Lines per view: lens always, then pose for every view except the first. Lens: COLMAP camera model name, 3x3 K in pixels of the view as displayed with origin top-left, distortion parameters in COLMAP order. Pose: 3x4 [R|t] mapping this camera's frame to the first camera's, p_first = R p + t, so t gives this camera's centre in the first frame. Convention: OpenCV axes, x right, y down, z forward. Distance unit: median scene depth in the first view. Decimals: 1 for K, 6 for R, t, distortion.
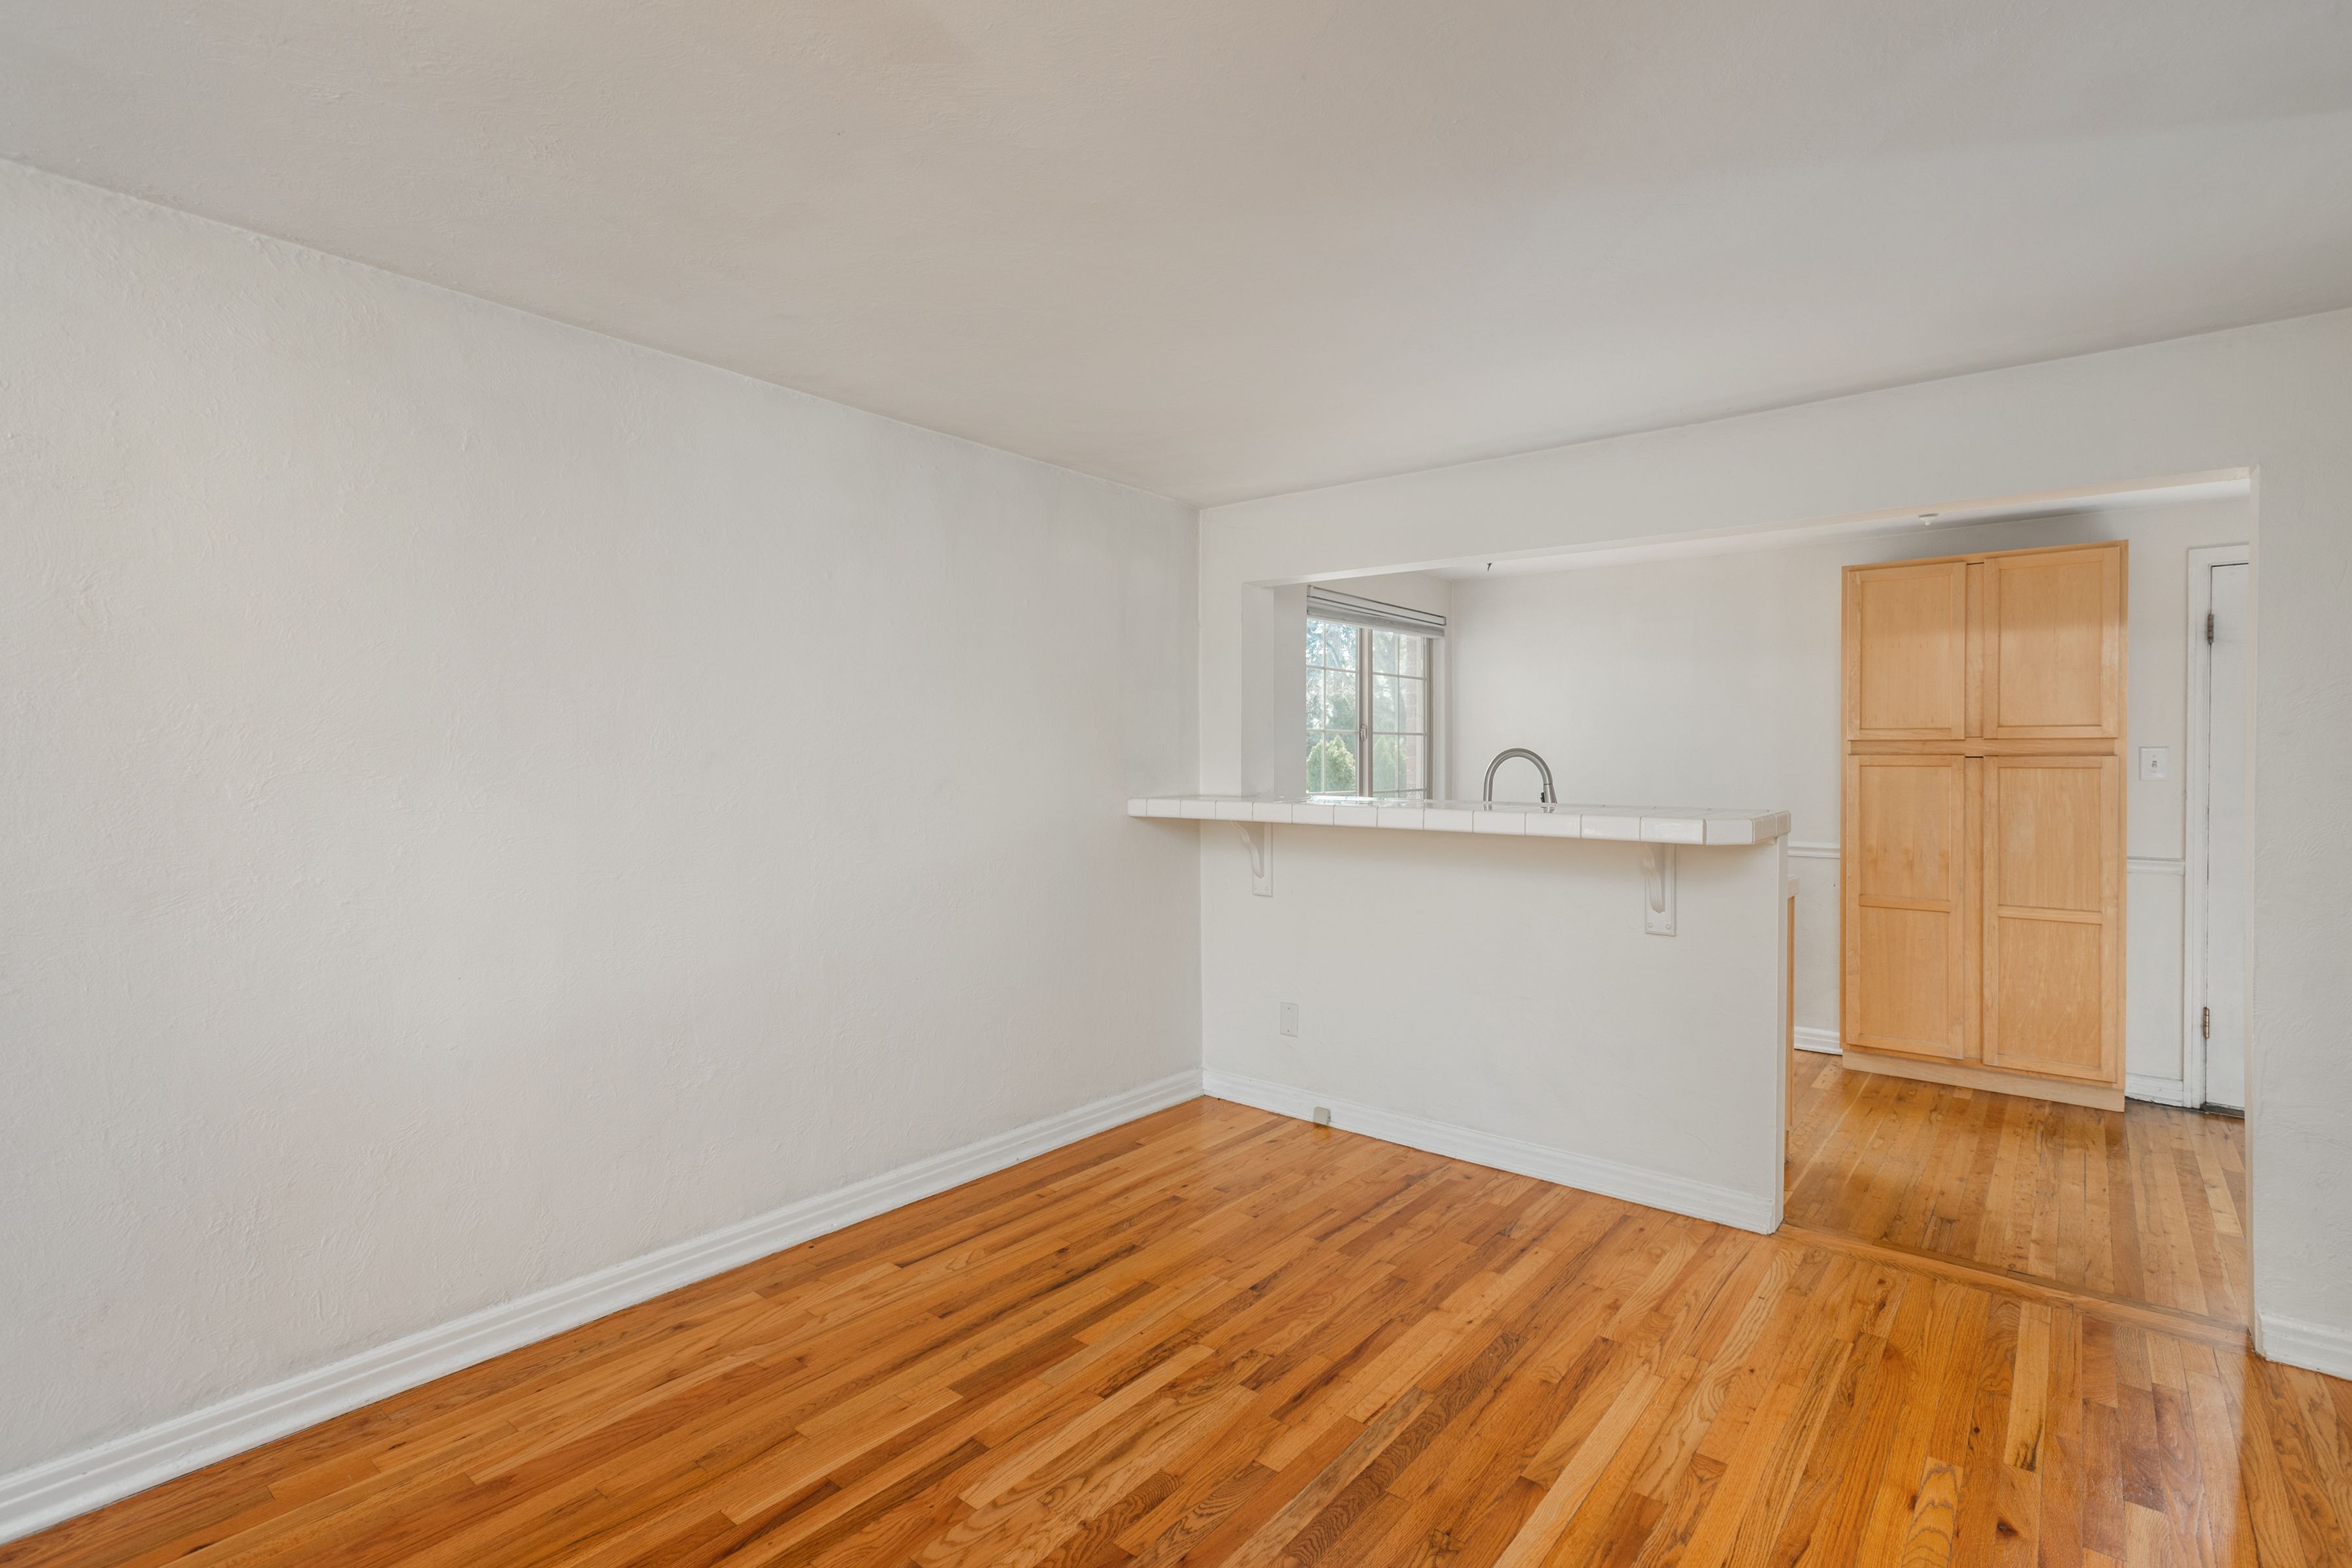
lens RADIAL K [[1109.0, 0, 1167.0], [0, 1109.0, 769.9], [0, 0, 1]] dist [-0.013683, 0.002388]
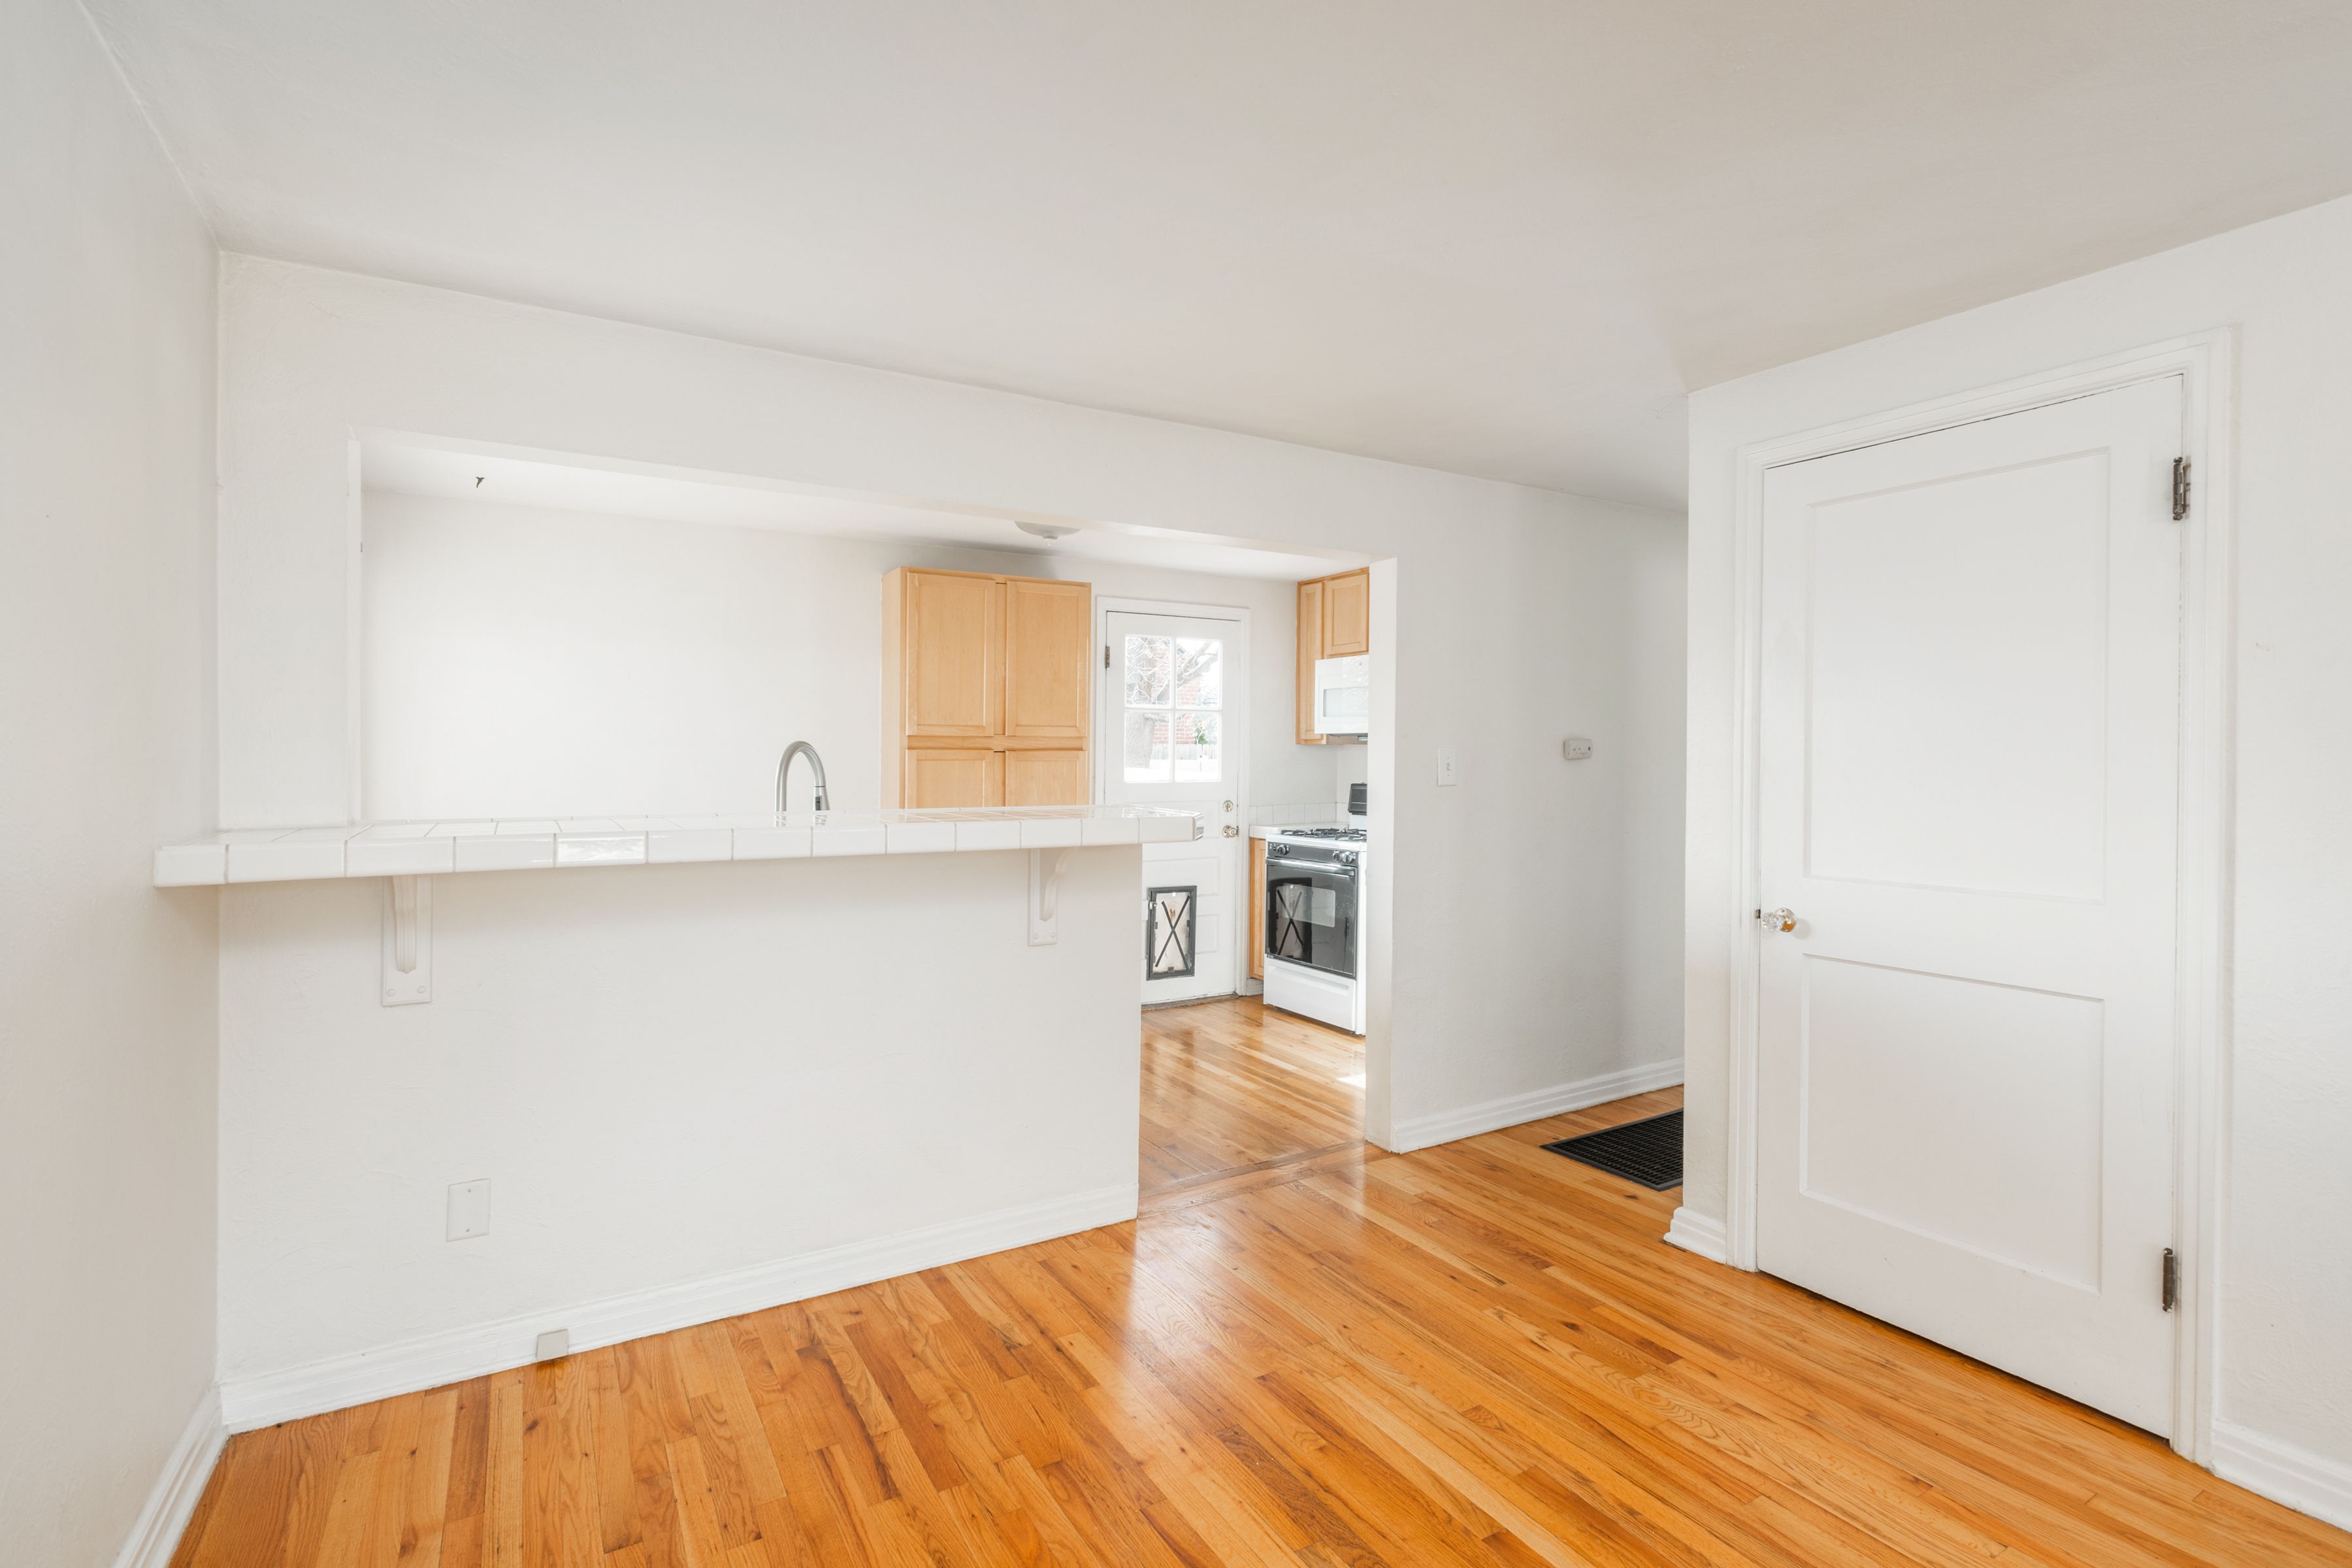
lens RADIAL K [[1109.0, 0, 1175.9], [0, 1109.0, 771.2], [0, 0, 1]] dist [-0.013683, 0.002388]
pose [[0.326818, -0.017087, 0.944933, -0.401901], [0.011788, 0.999832, 0.014003, -0.007507], [-0.945014, 0.006562, 0.326964, 0.614411]]
